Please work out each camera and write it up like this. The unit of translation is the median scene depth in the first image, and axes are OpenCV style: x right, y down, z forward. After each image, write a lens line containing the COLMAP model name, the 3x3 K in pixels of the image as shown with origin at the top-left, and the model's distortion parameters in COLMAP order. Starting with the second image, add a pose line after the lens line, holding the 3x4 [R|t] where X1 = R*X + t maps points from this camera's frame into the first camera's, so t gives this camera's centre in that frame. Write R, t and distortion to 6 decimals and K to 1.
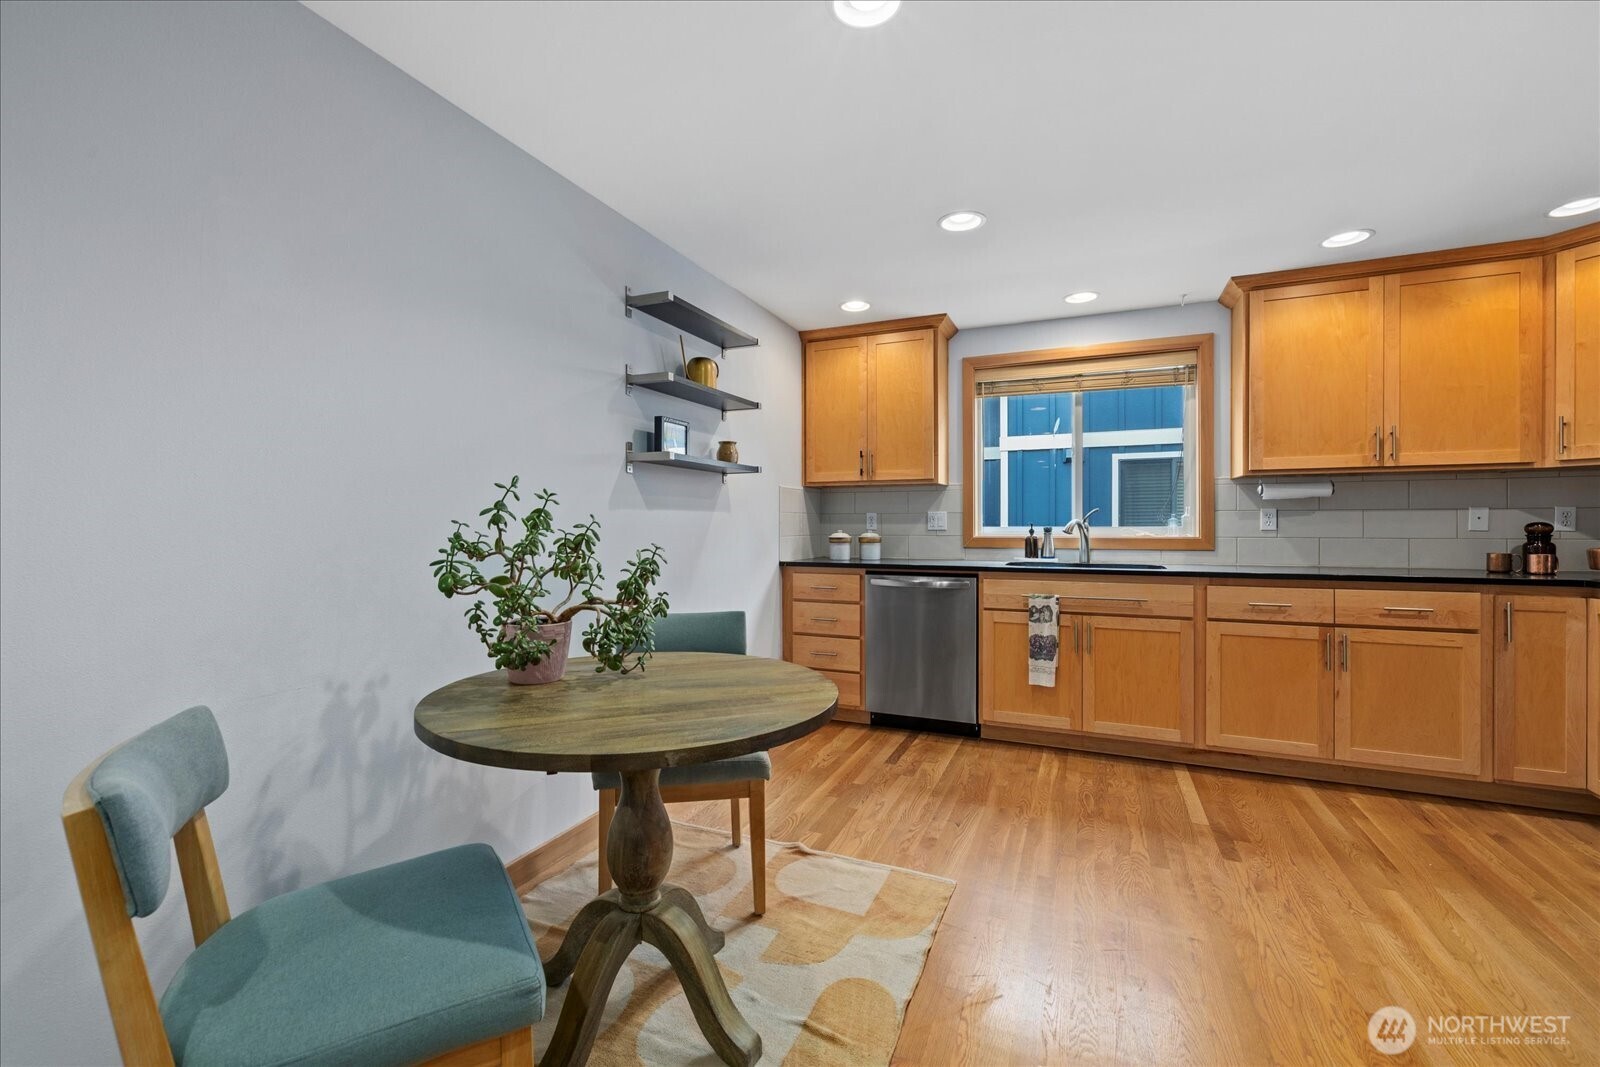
lens RADIAL K [[683.0, 0, 784.0], [0, 683.0, 532.3], [0, 0, 1]] dist [-0.003302, 0.001179]
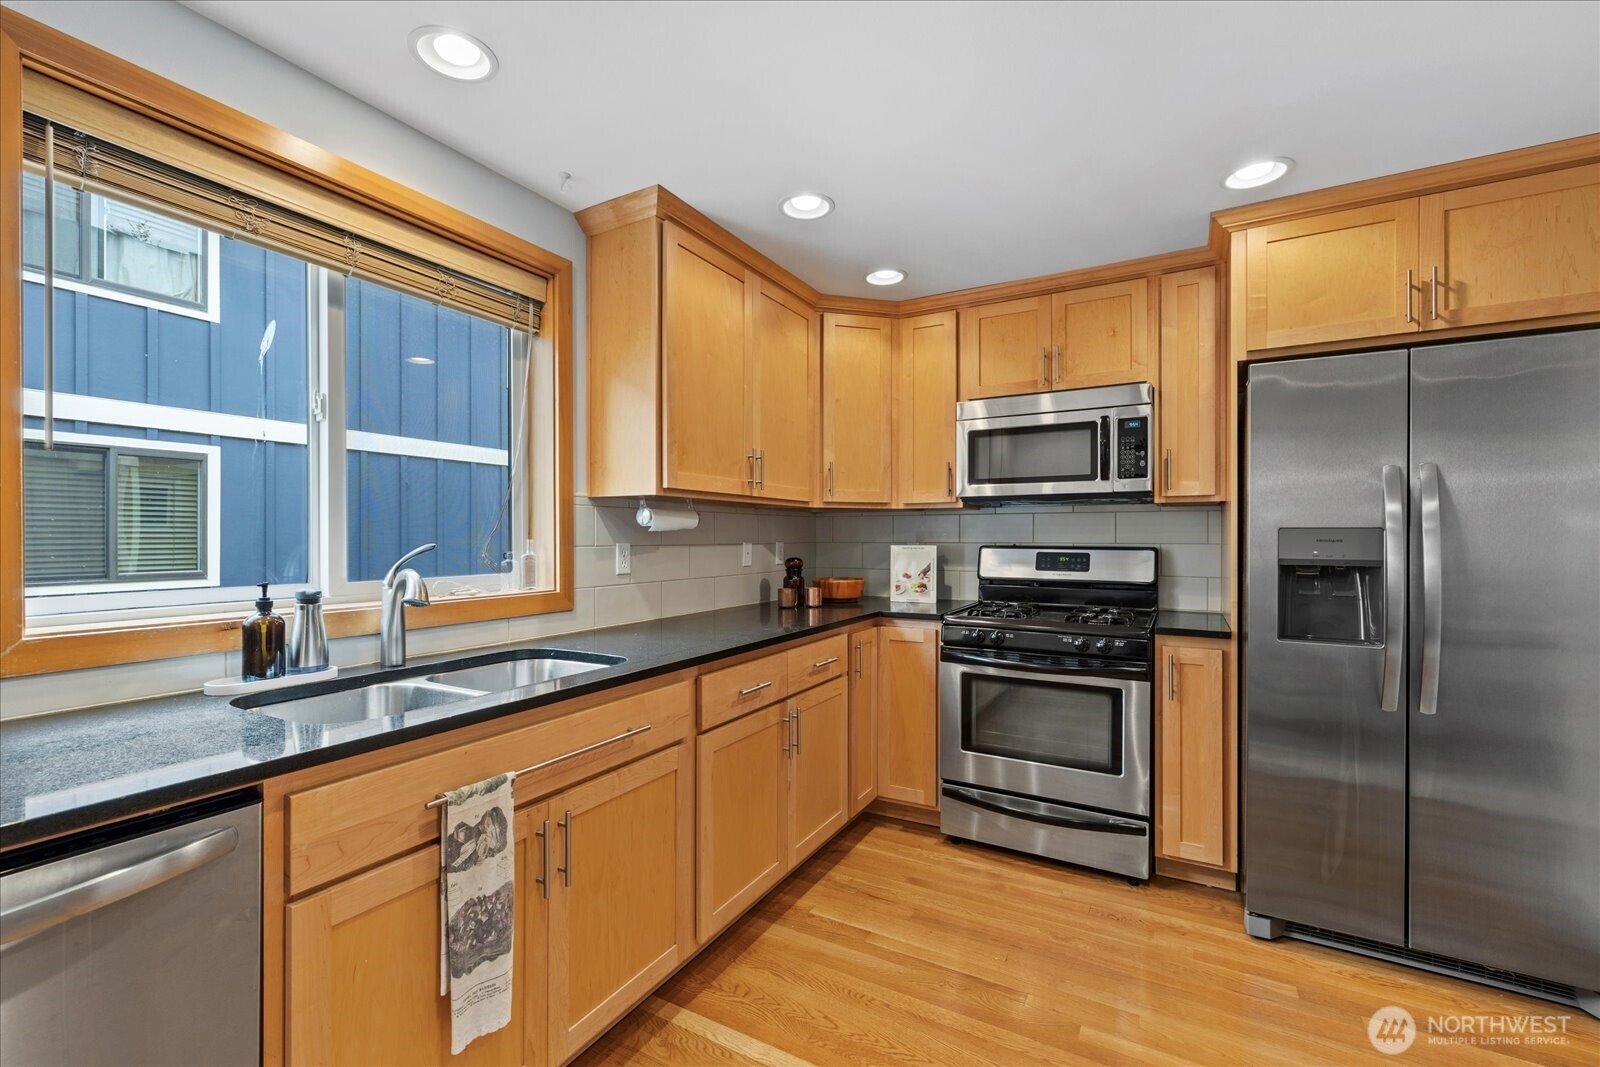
lens RADIAL K [[683.0, 0, 796.9], [0, 683.0, 538.6], [0, 0, 1]] dist [-0.003302, 0.001179]
pose [[0.101645, 0.001862, 0.994819, 0.031730], [0.014195, 0.999894, -0.003321, -0.036700], [-0.994720, 0.014459, 0.101607, 0.793827]]
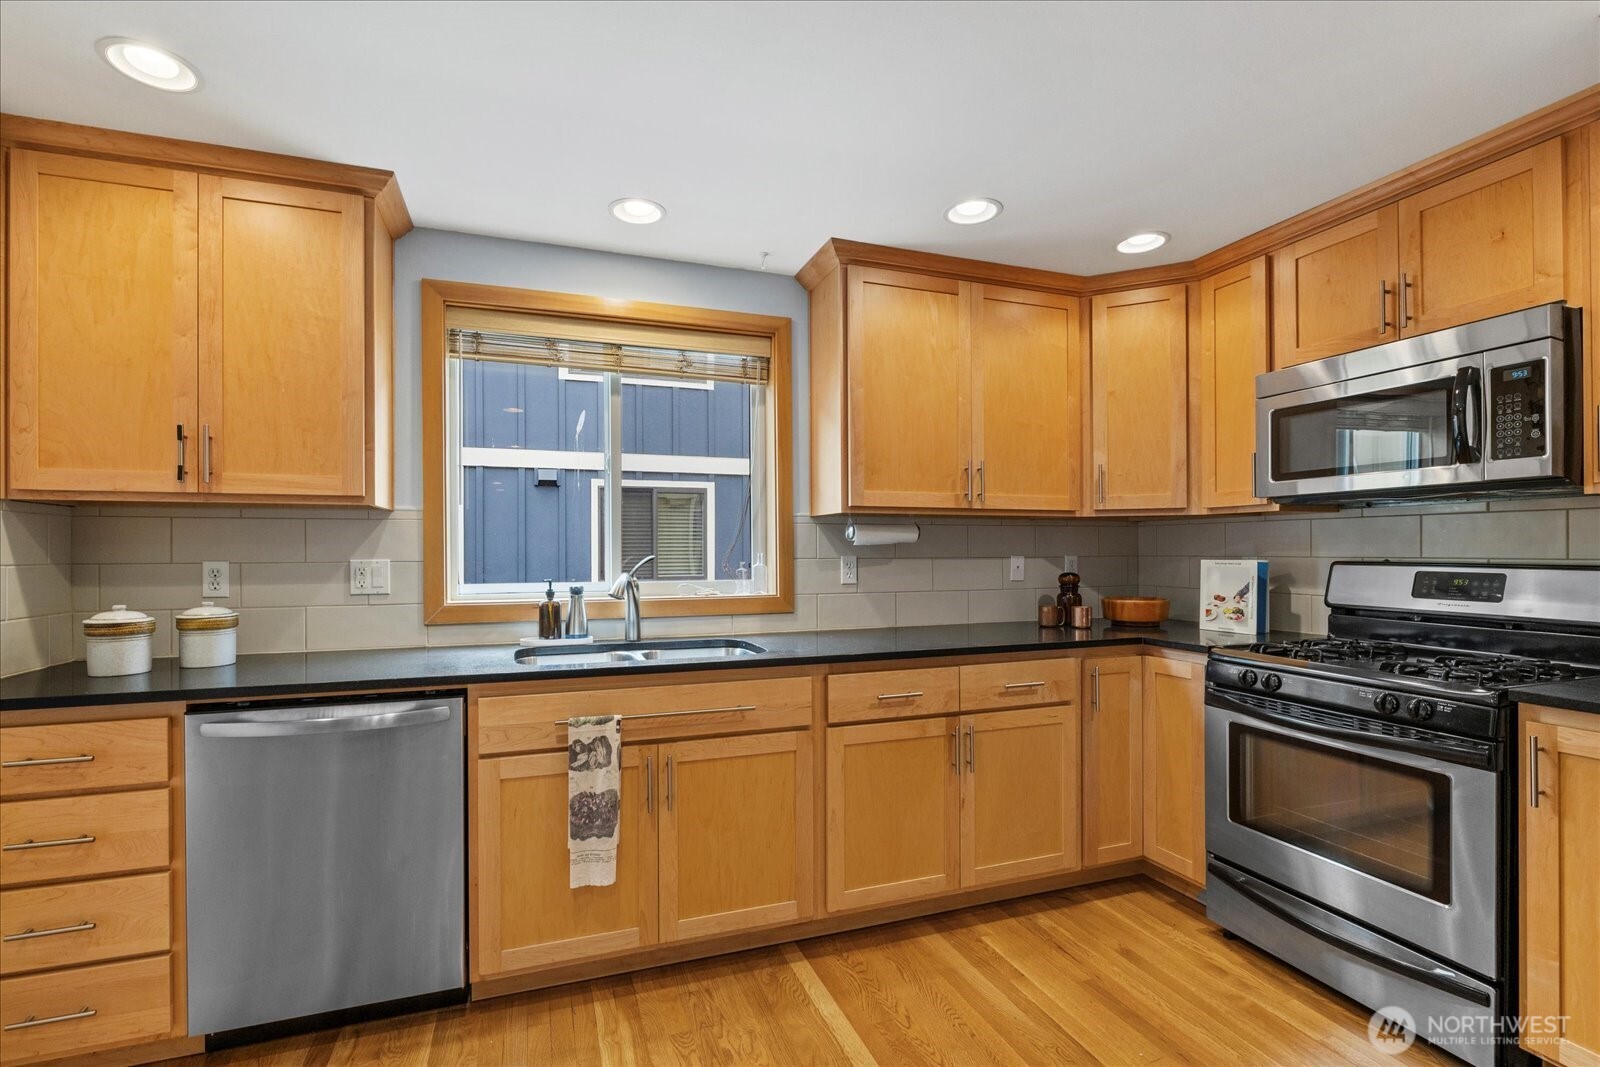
lens RADIAL K [[727.3, 0, 786.4], [0, 727.3, 550.6], [0, 0, 1]] dist [-0.007918, 0.002181]
pose [[0.726086, 0.000750, 0.687603, 0.091422], [0.010203, 0.999878, -0.011864, -0.033893], [-0.687528, 0.015629, 0.725990, 0.470268]]
